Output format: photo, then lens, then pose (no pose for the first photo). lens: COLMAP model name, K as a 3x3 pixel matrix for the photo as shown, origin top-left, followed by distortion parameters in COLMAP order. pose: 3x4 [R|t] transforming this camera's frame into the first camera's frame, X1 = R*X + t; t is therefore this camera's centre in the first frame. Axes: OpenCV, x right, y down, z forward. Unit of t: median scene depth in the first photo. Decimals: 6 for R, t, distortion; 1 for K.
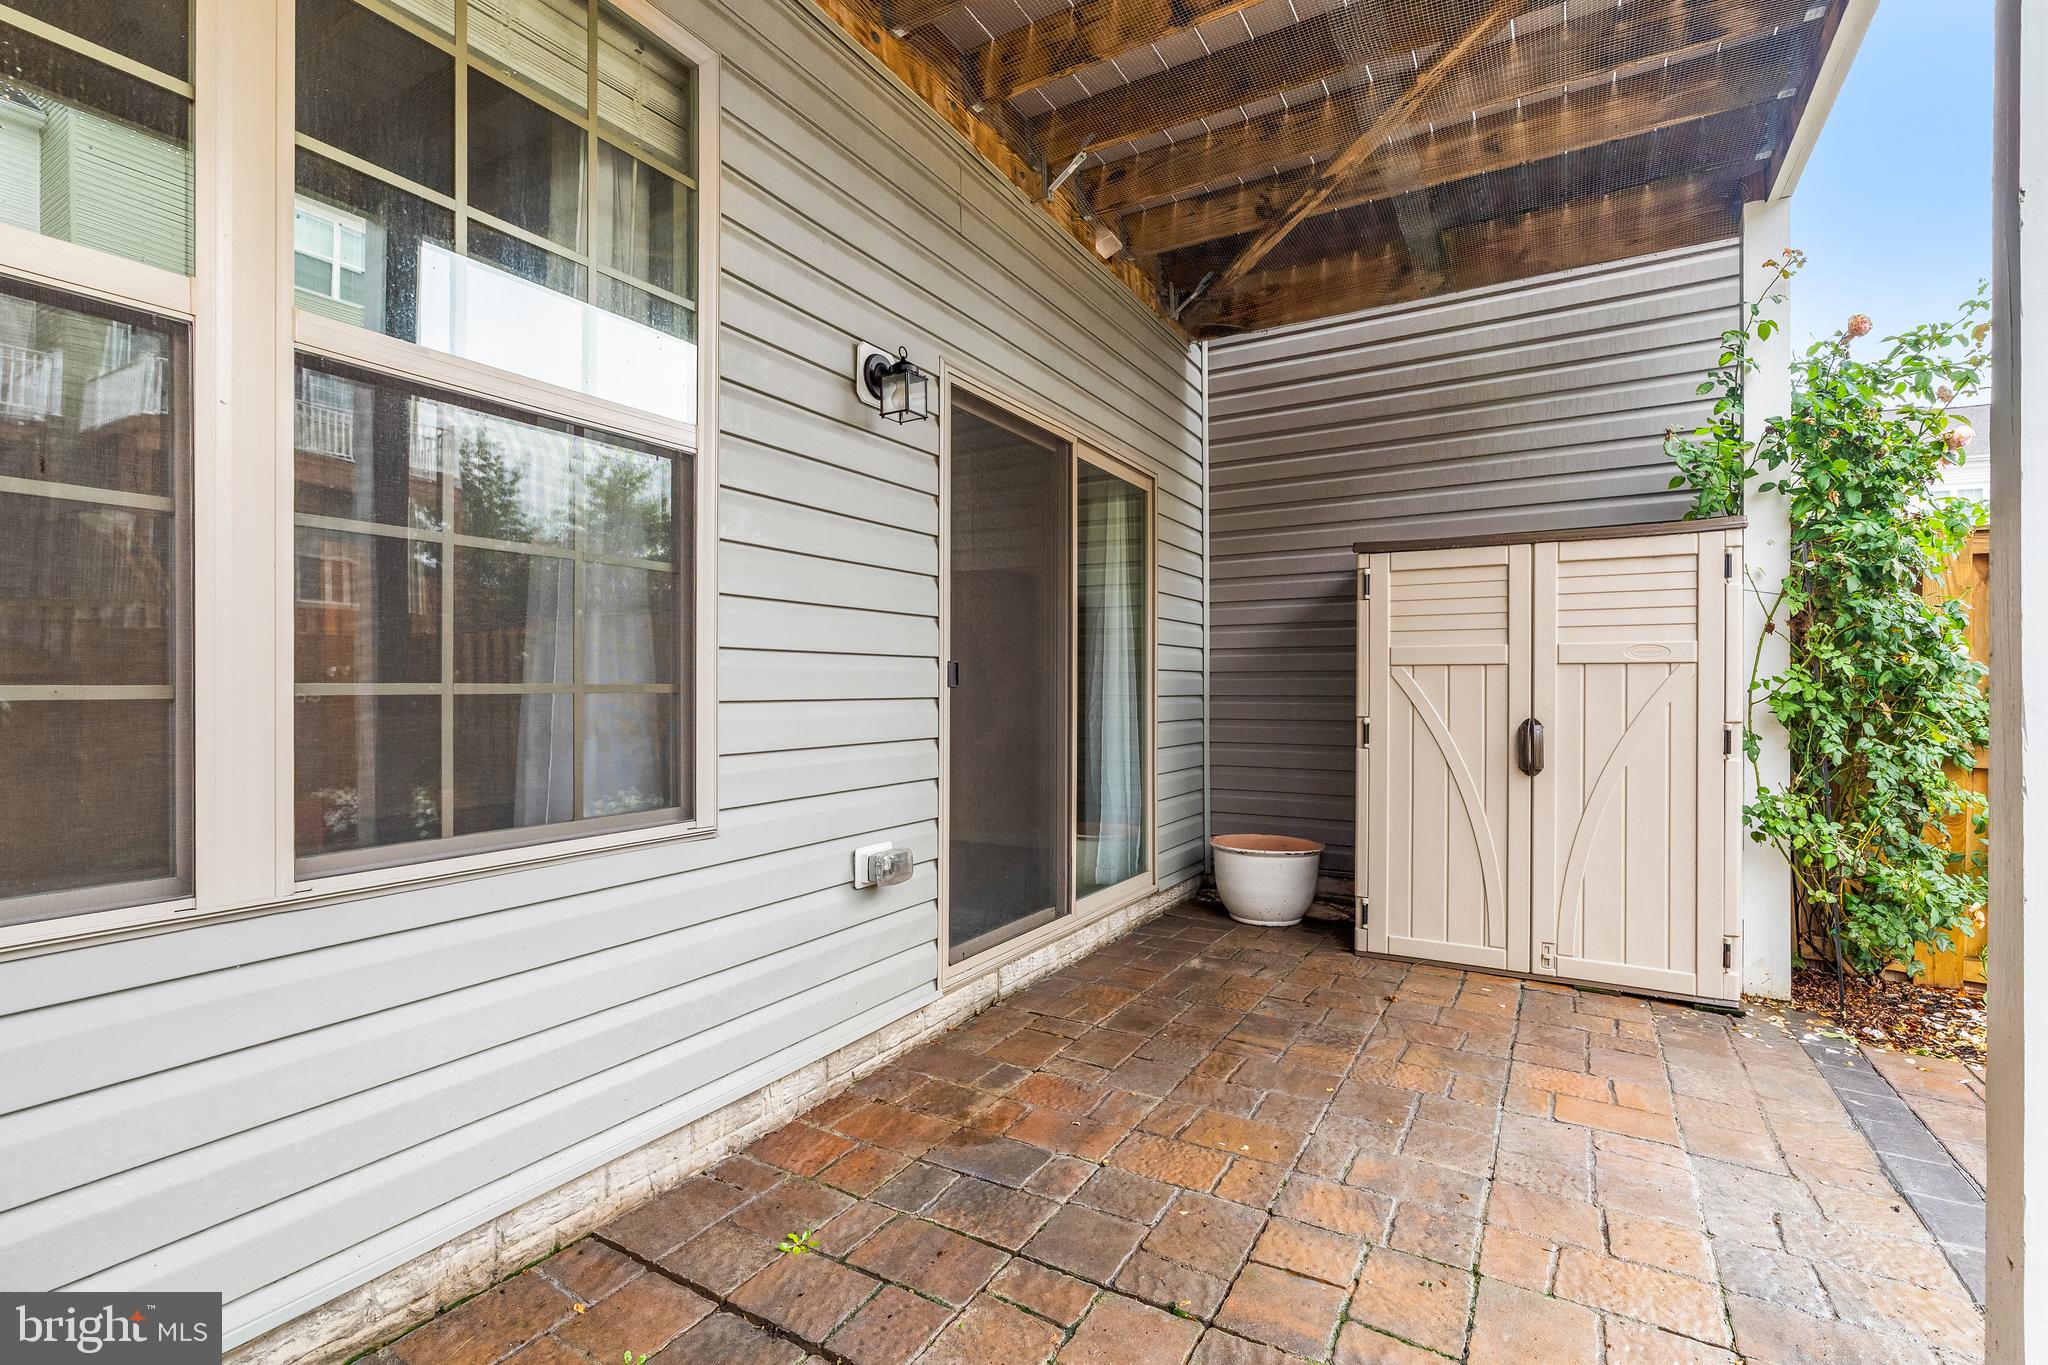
lens RADIAL K [[948.1, 0, 1017.1], [0, 948.1, 683.8], [0, 0, 1]] dist [-0.003990, 0.000483]
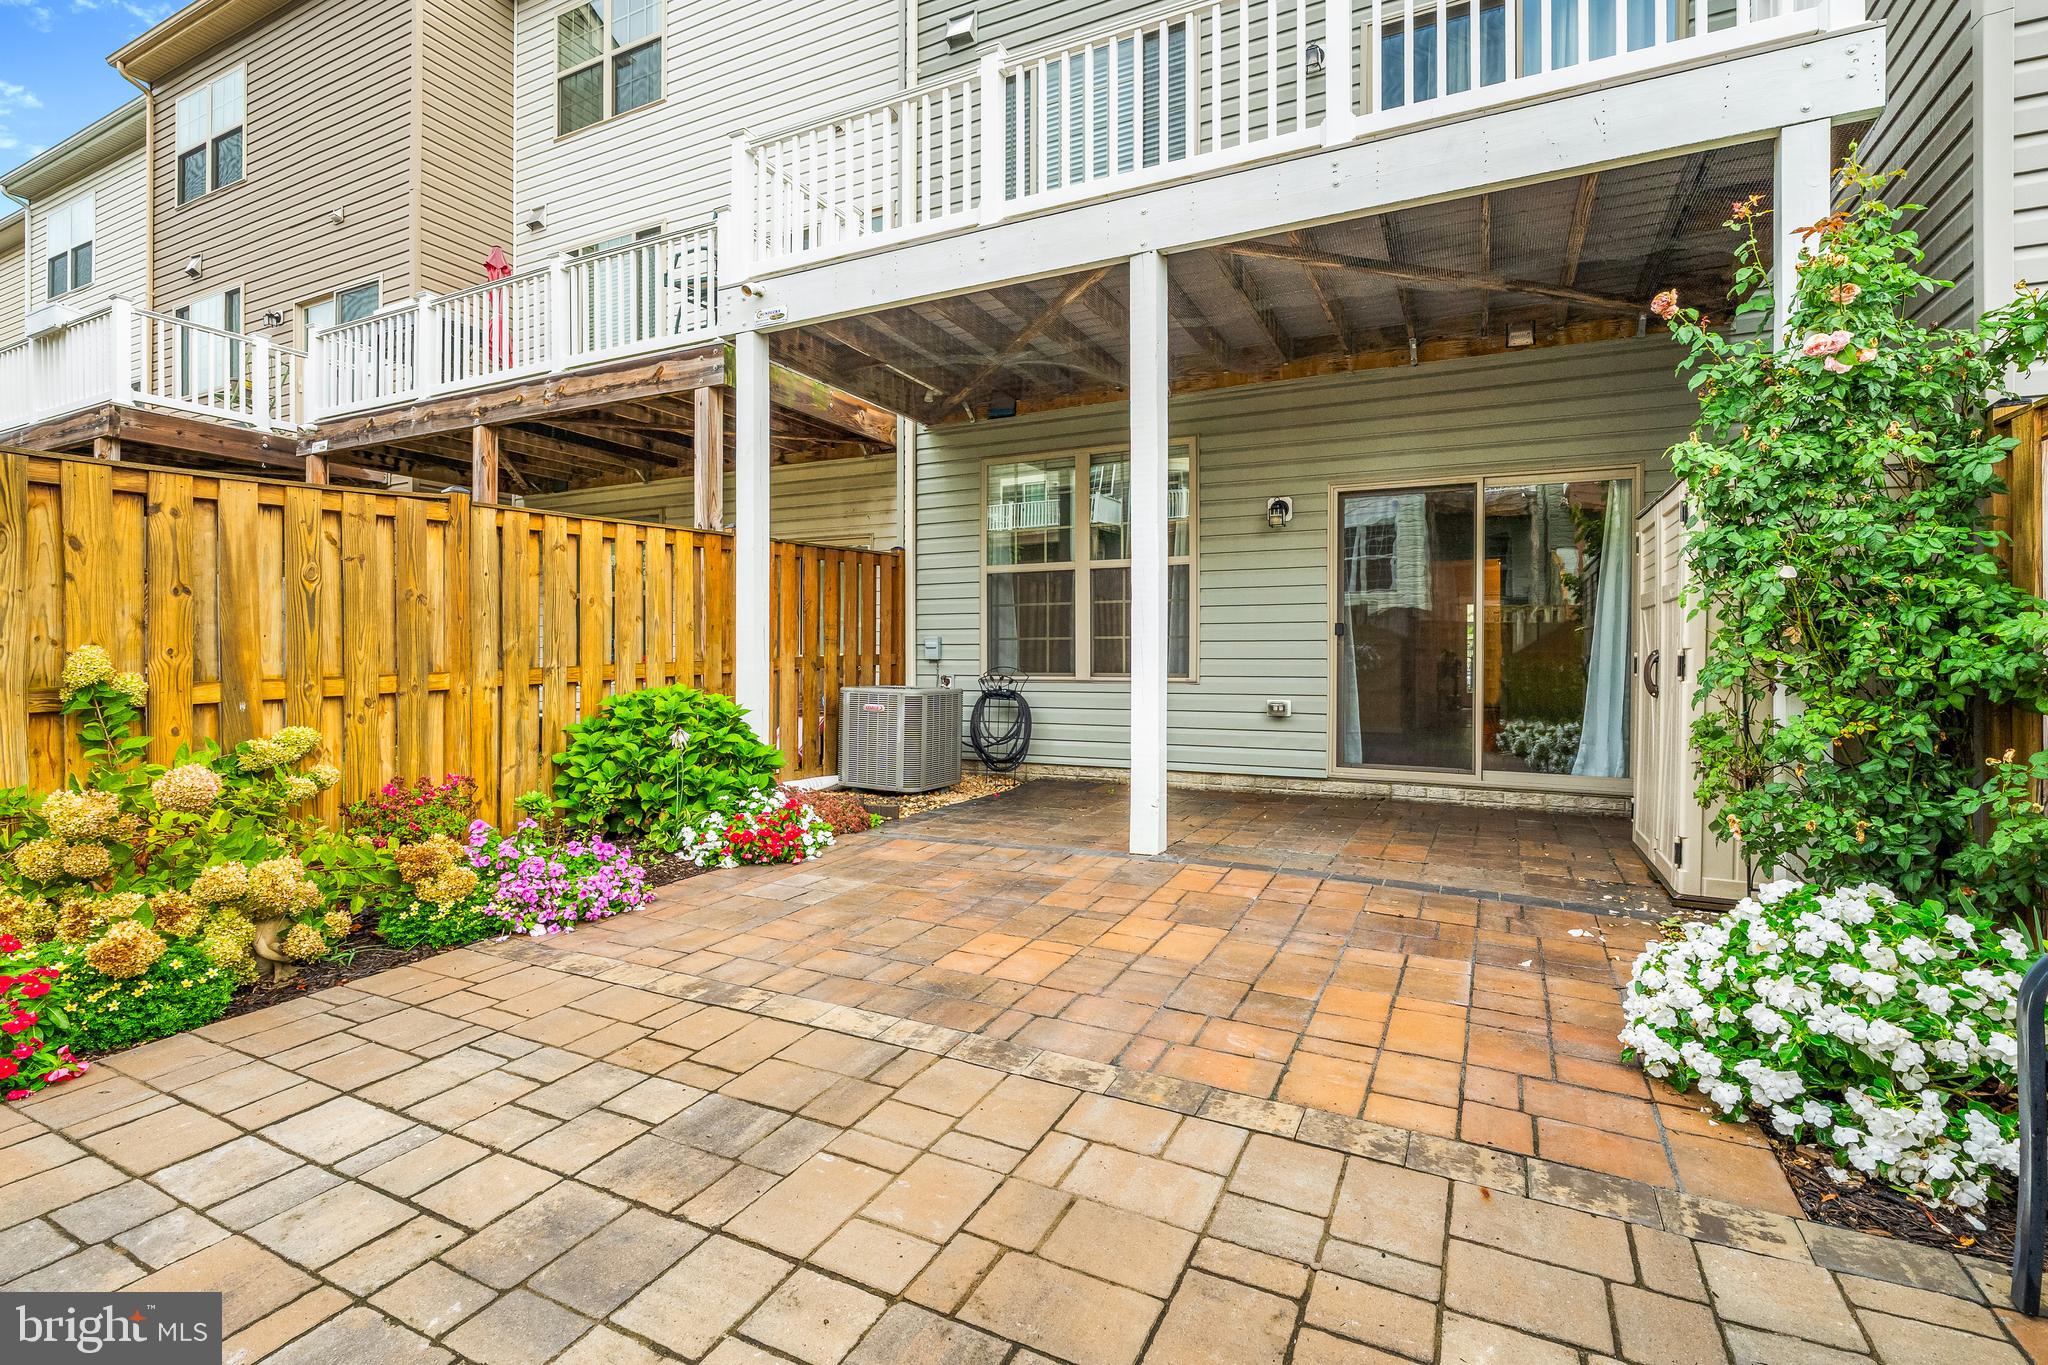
lens RADIAL K [[948.1, 0, 1017.1], [0, 948.1, 683.8], [0, 0, 1]] dist [-0.003990, 0.000483]
pose [[0.062650, 0.023551, -0.997758, 1.831020], [0.005950, 0.999695, 0.023970, 0.050624], [0.998018, -0.007439, 0.062491, 0.135485]]
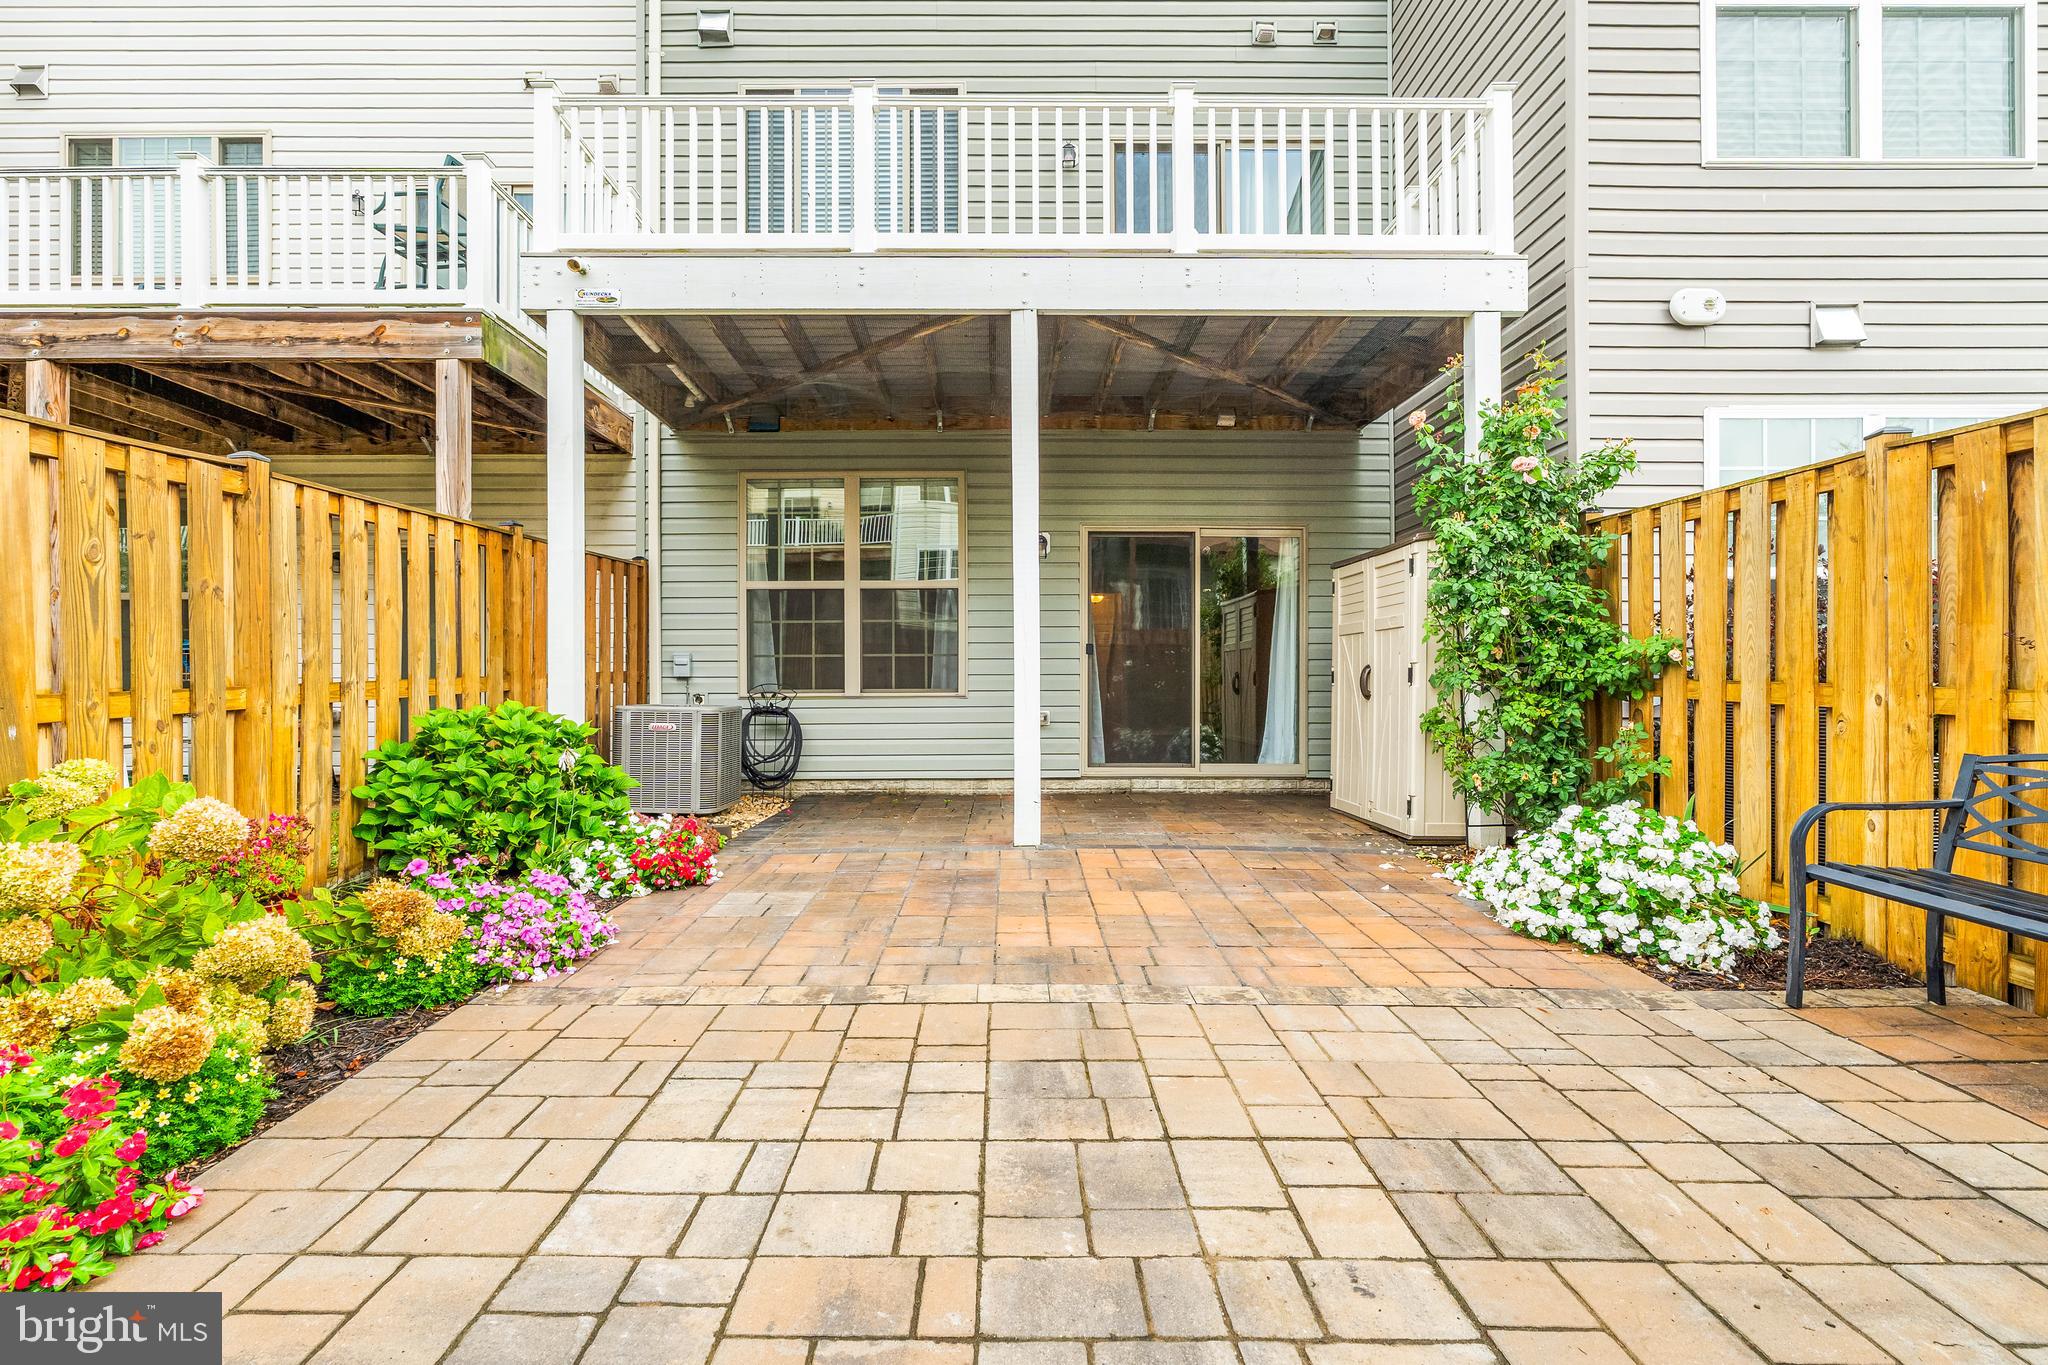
lens RADIAL K [[943.8, 0, 1005.6], [0, 943.8, 707.9], [0, 0, 1]] dist [-0.005448, 0.001308]
pose [[0.511076, 0.018458, -0.859338, 1.774566], [0.010518, 0.999560, 0.027725, 0.065166], [0.859471, -0.023208, 0.510657, -0.411697]]
